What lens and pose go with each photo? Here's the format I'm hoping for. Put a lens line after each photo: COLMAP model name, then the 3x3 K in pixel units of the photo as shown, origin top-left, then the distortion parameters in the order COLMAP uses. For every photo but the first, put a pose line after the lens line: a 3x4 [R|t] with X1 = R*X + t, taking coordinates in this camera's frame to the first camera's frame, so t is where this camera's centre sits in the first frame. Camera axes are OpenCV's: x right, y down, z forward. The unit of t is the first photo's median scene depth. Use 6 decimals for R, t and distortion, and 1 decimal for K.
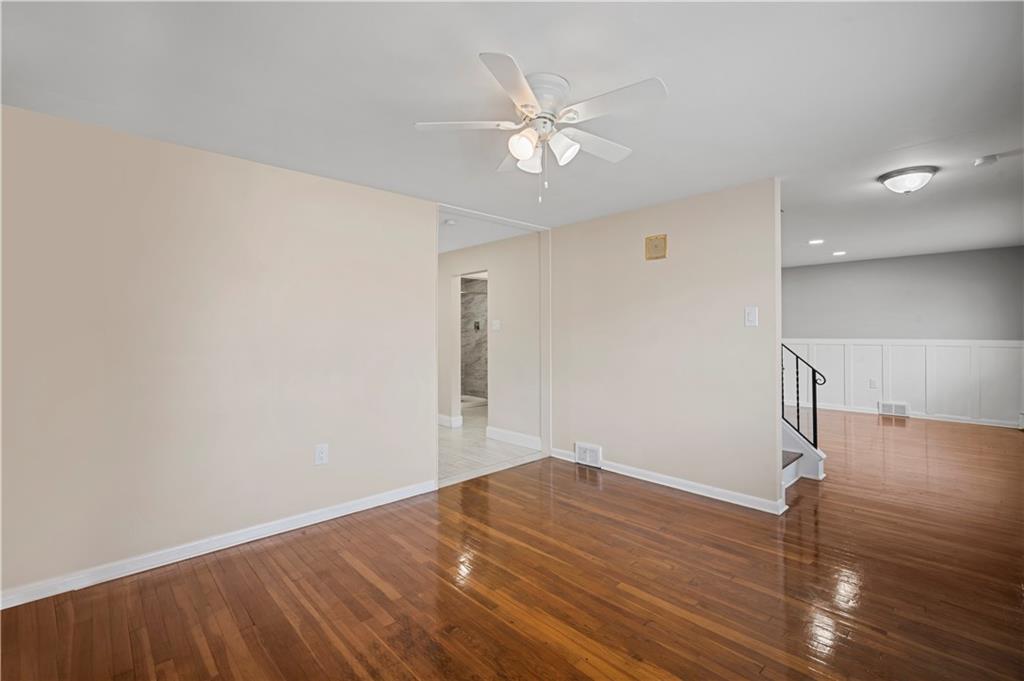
lens RADIAL K [[448.6, 0, 513.4], [0, 448.6, 339.9], [0, 0, 1]] dist [0.001157, 0.000066]
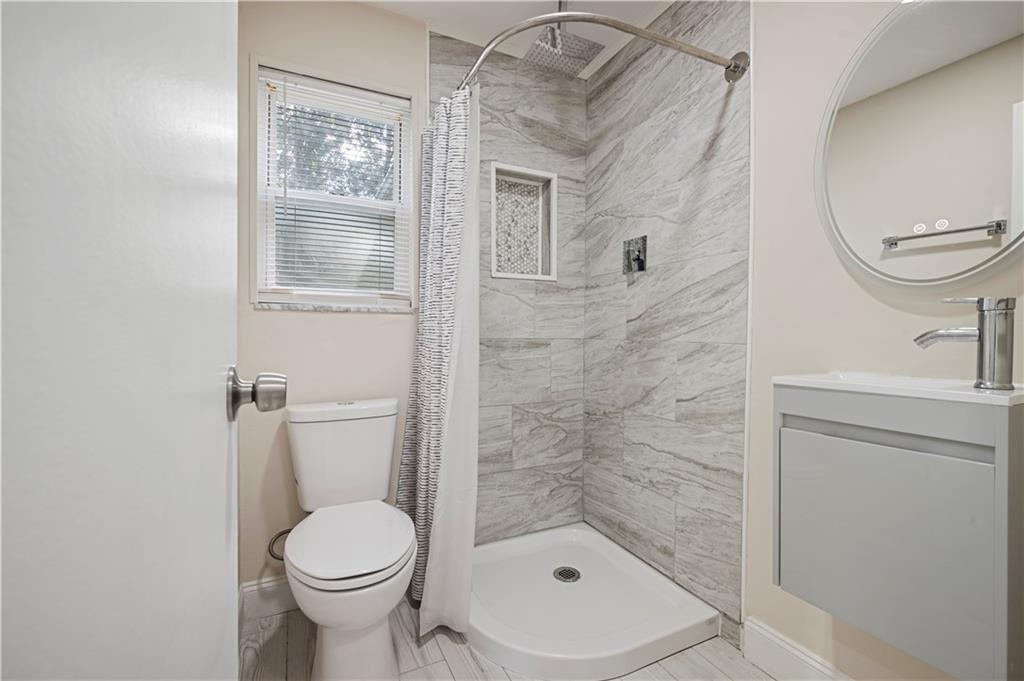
lens RADIAL K [[448.6, 0, 512.3], [0, 448.6, 339.6], [0, 0, 1]] dist [0.001157, 0.000066]
pose [[0.956141, 0.008264, -0.292789, -0.074017], [-0.005037, 0.999918, 0.011772, 0.010283], [0.292862, -0.009781, 0.956105, 0.757408]]
